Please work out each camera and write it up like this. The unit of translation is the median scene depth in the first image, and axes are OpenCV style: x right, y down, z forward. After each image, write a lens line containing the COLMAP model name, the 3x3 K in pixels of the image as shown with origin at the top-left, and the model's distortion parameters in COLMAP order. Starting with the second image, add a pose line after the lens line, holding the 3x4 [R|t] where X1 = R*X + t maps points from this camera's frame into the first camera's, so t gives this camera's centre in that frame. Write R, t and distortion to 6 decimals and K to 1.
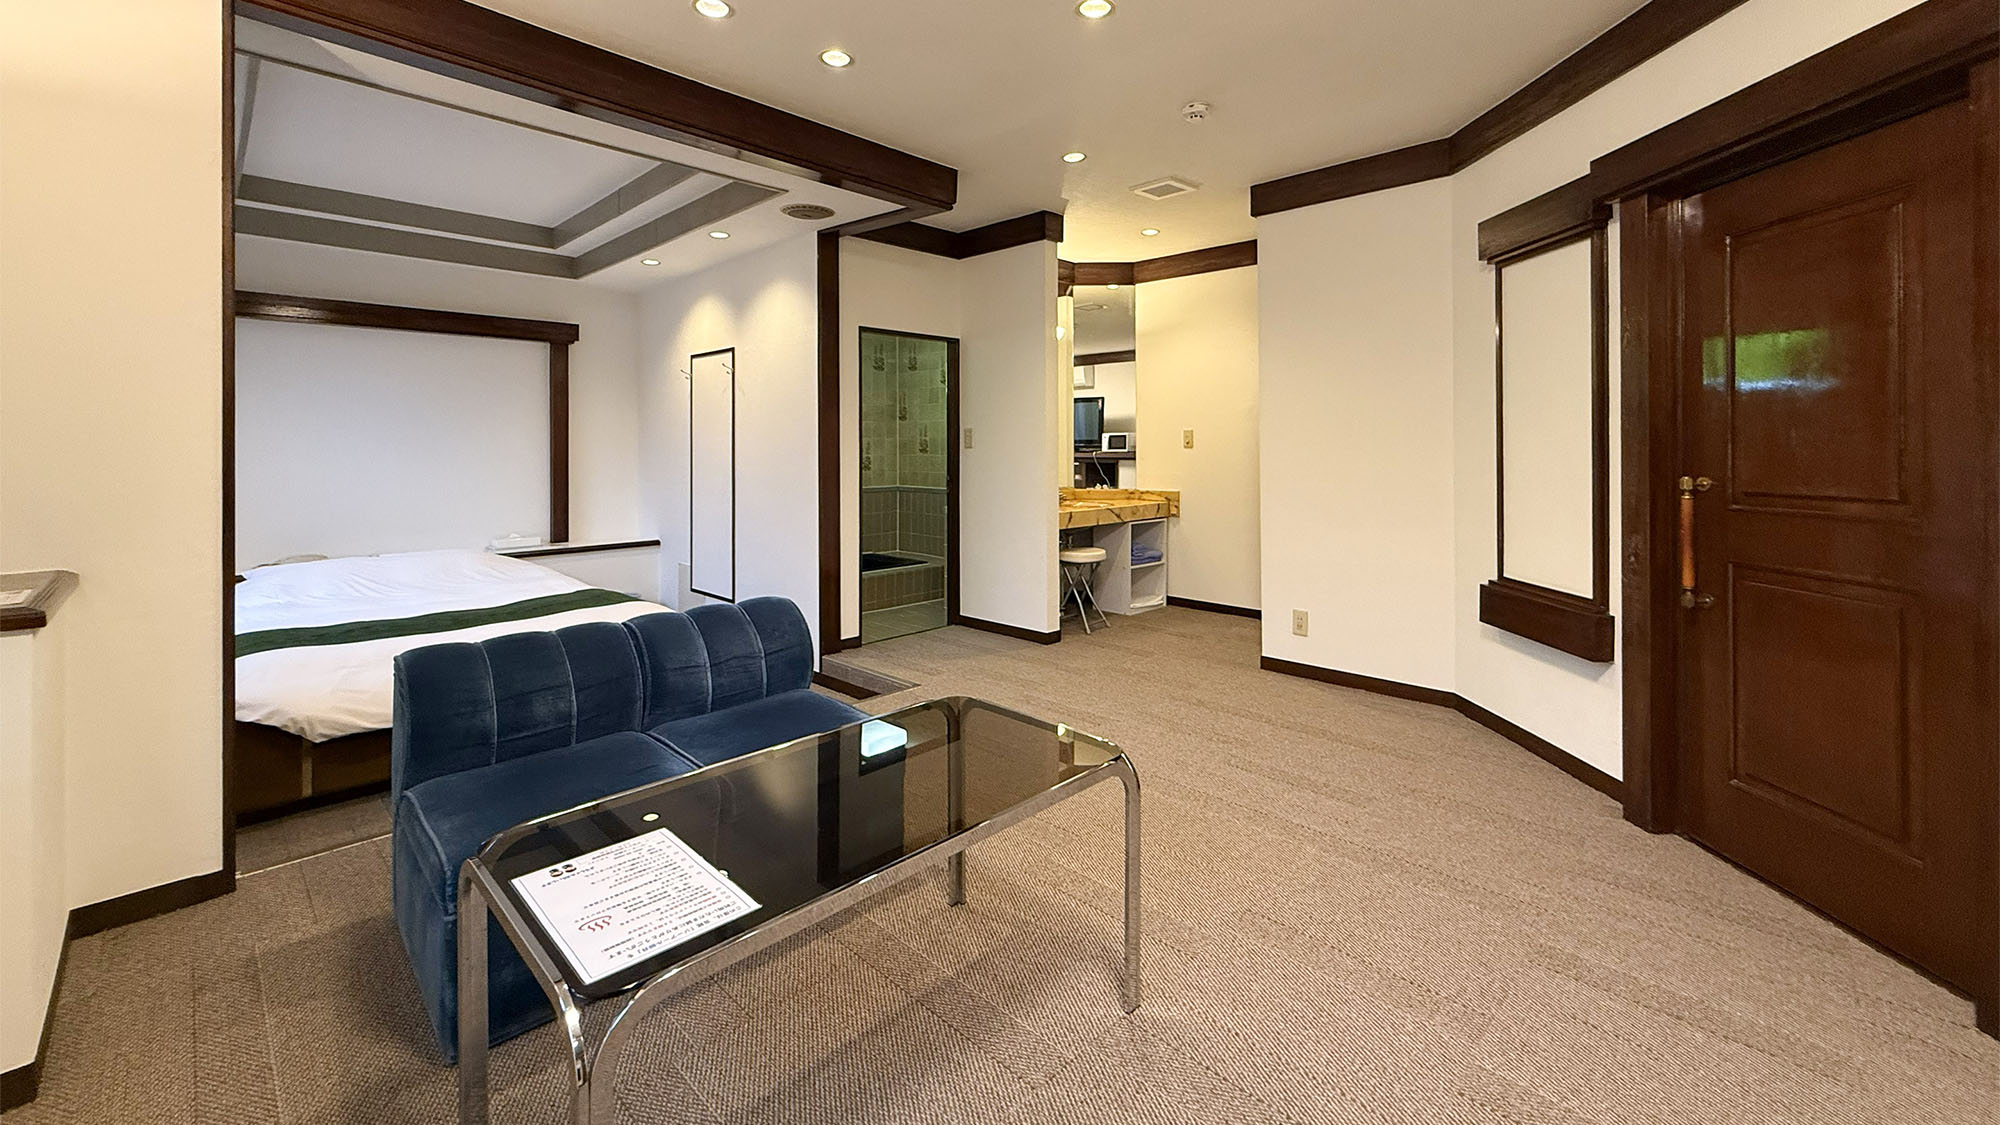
lens RADIAL K [[797.3, 0, 987.8], [0, 797.3, 526.2], [0, 0, 1]] dist [-0.000617, -0.000119]
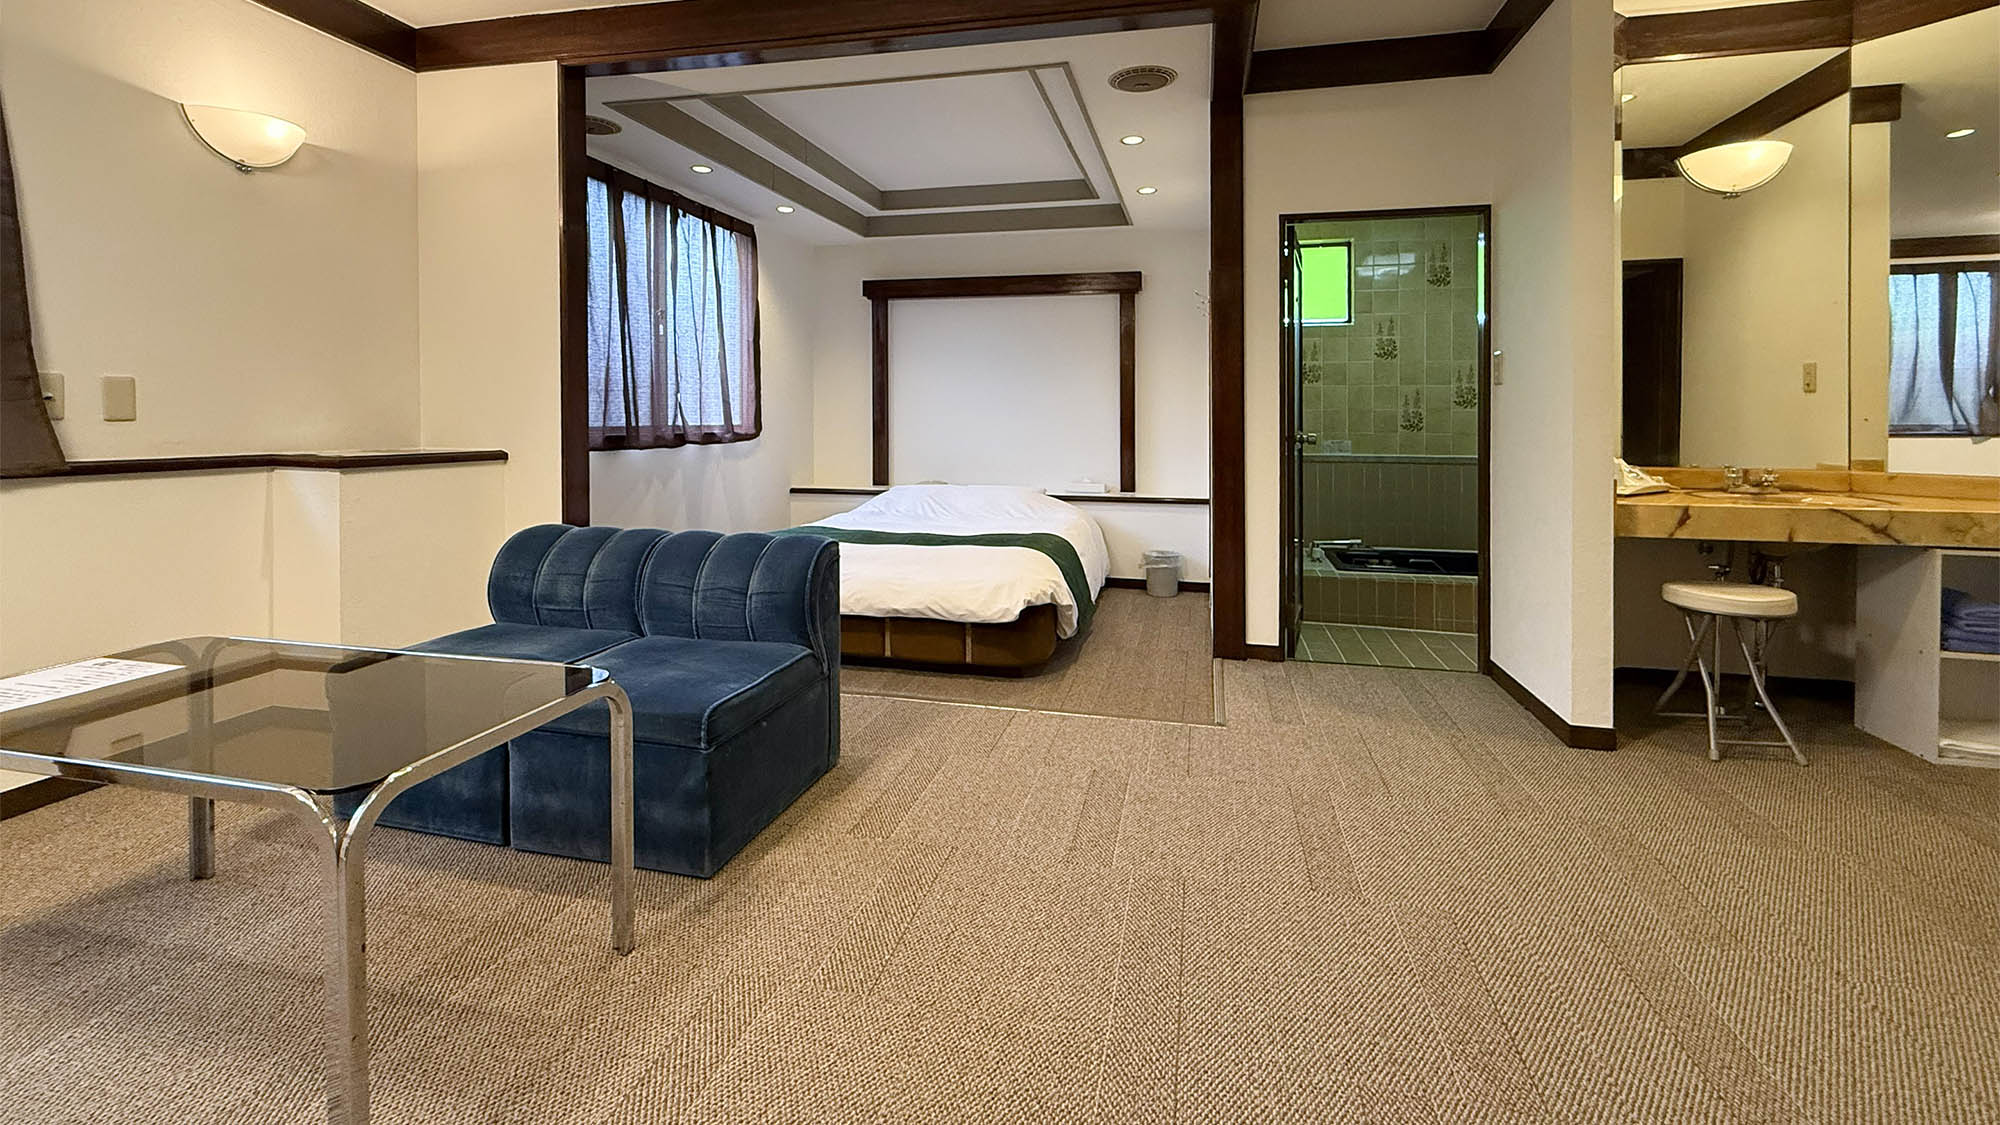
lens RADIAL K [[803.2, 0, 998.8], [0, 803.2, 541.5], [0, 0, 1]] dist [0.000789, 0.000293]
pose [[0.509787, 0.134555, -0.849713, 0.288530], [-0.085446, 0.990729, 0.105621, -0.011985], [0.856047, 0.018760, 0.516558, 0.345392]]
